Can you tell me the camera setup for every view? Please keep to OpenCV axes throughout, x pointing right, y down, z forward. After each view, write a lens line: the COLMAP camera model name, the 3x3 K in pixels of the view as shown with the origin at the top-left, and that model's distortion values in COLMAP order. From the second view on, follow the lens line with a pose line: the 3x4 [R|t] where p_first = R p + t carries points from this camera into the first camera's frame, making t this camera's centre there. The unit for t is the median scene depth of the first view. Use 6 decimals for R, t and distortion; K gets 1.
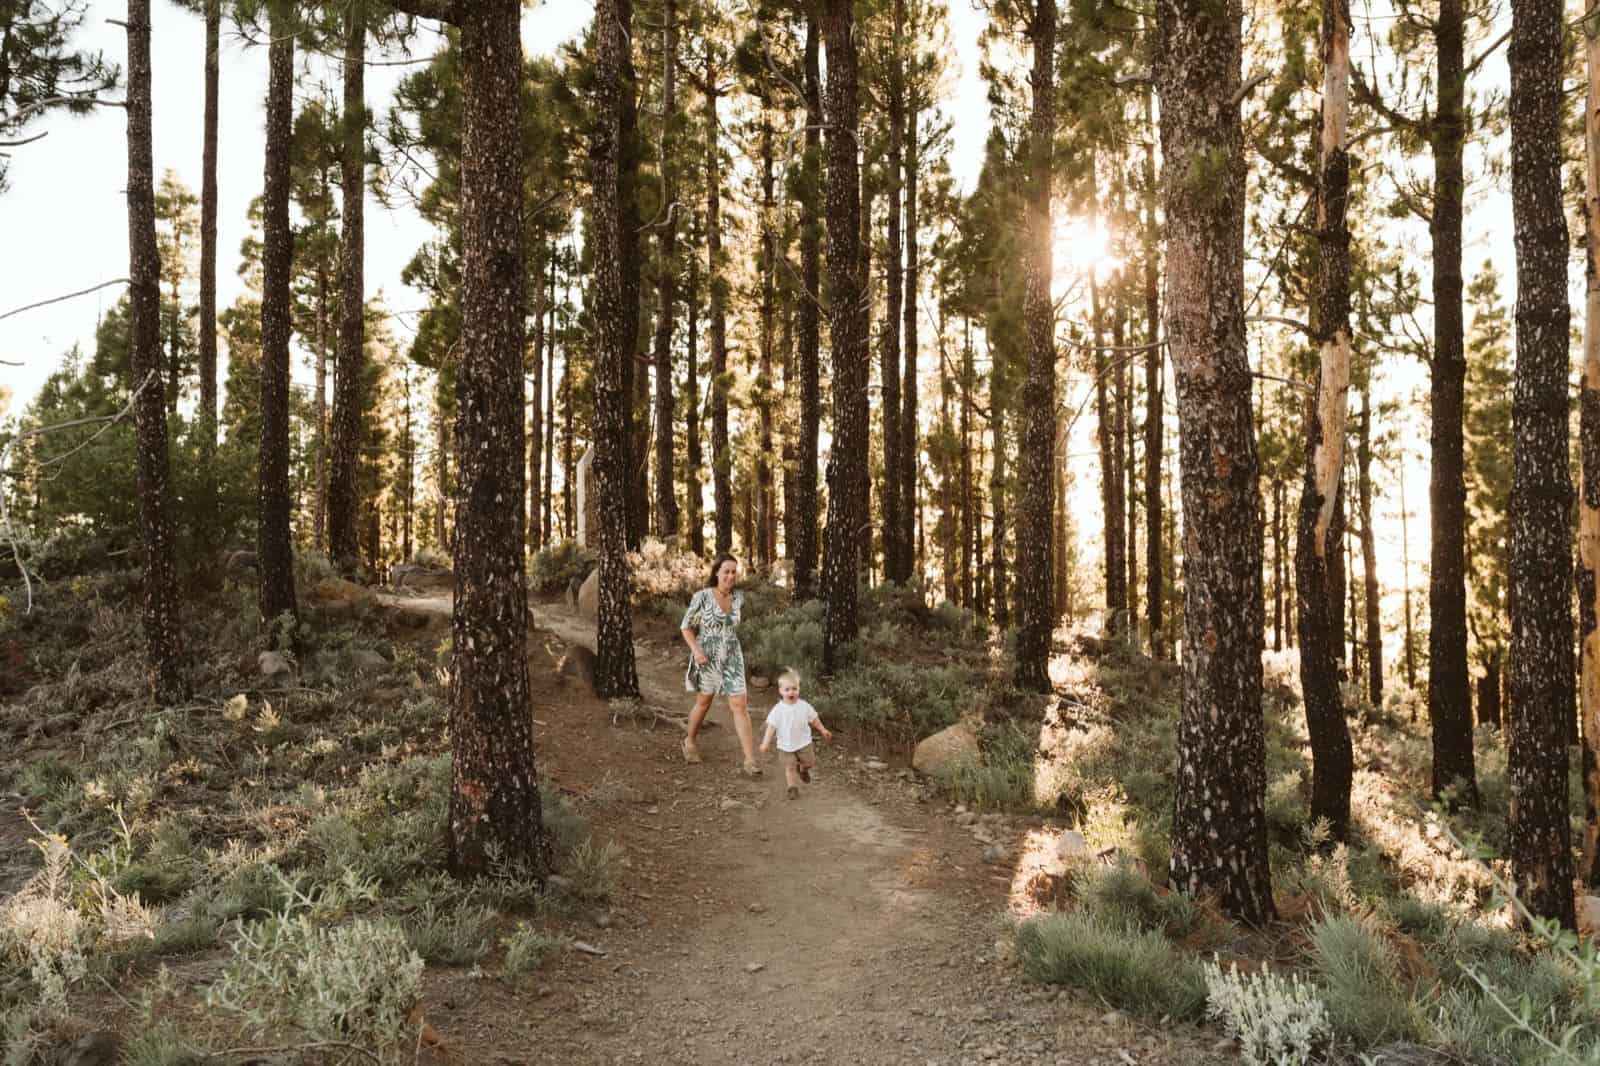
lens RADIAL K [[5885.2, 0, 807.6], [0, 5885.2, 520.4], [0, 0, 1]] dist [0.020918, -1.037910]
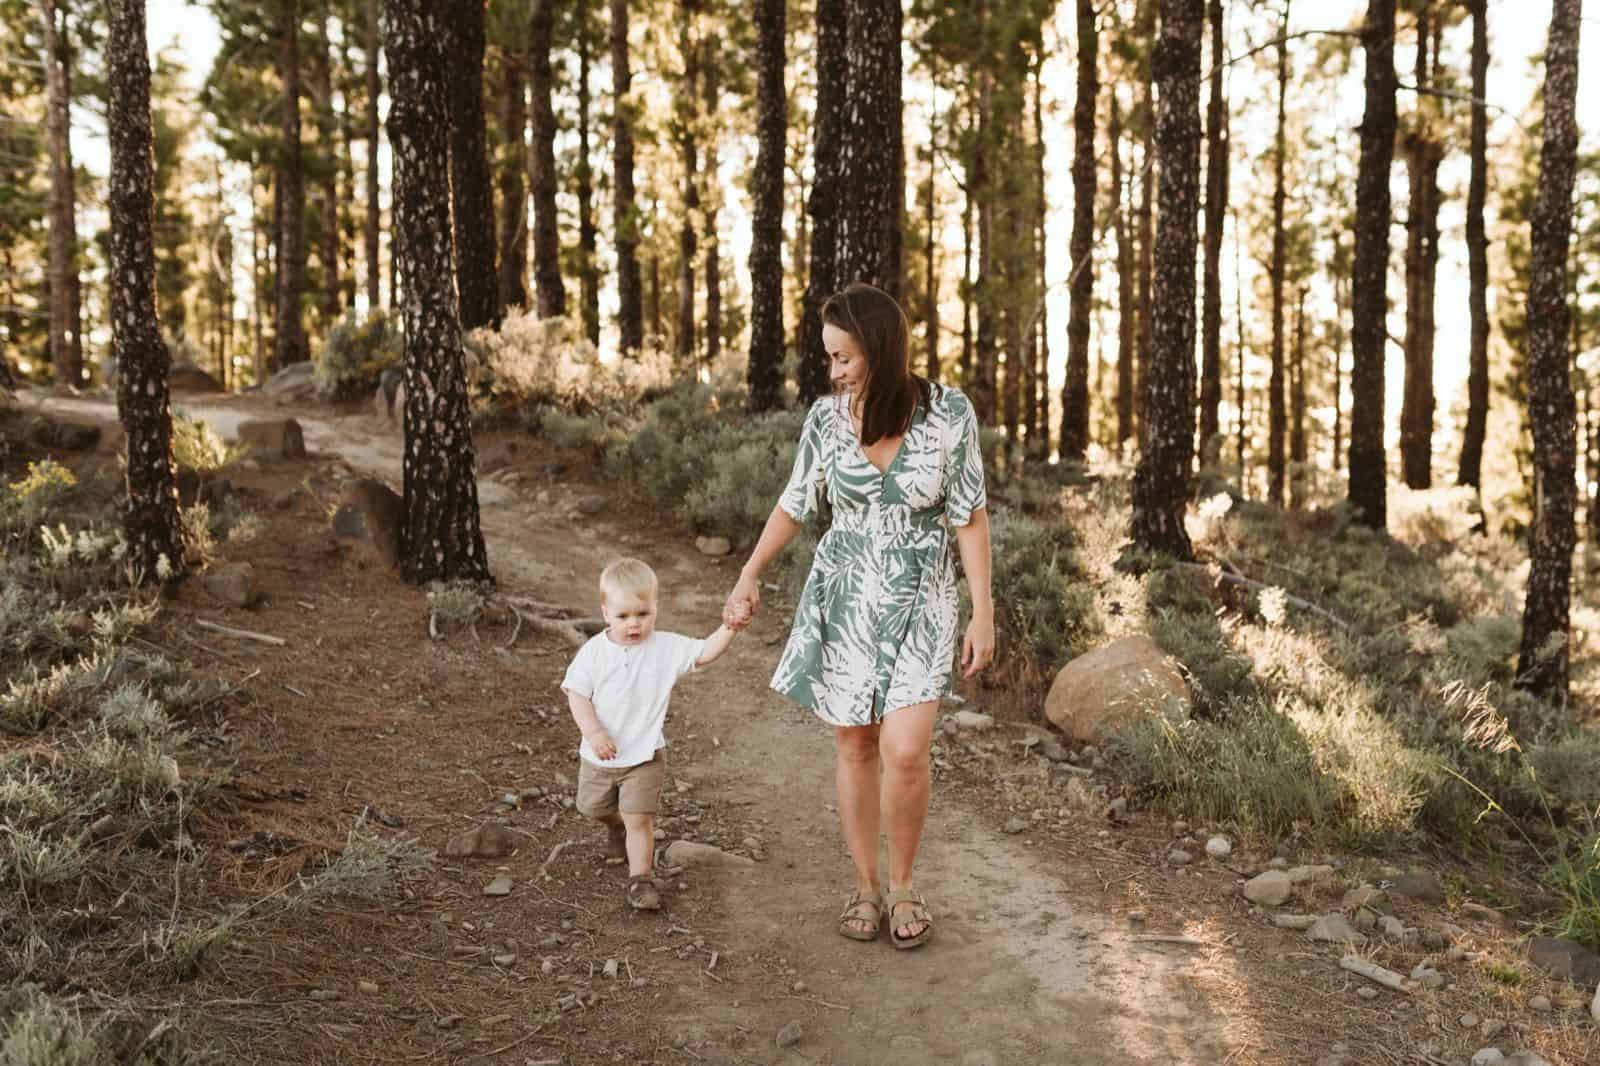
lens RADIAL K [[5885.2, 0, 807.6], [0, 5885.2, 520.4], [0, 0, 1]] dist [0.020918, -1.037910]
pose [[0.999808, -0.006773, 0.018382, -0.008796], [0.006305, 0.999657, 0.025420, 0.010504], [-0.018548, -0.025299, 0.999508, 0.423665]]
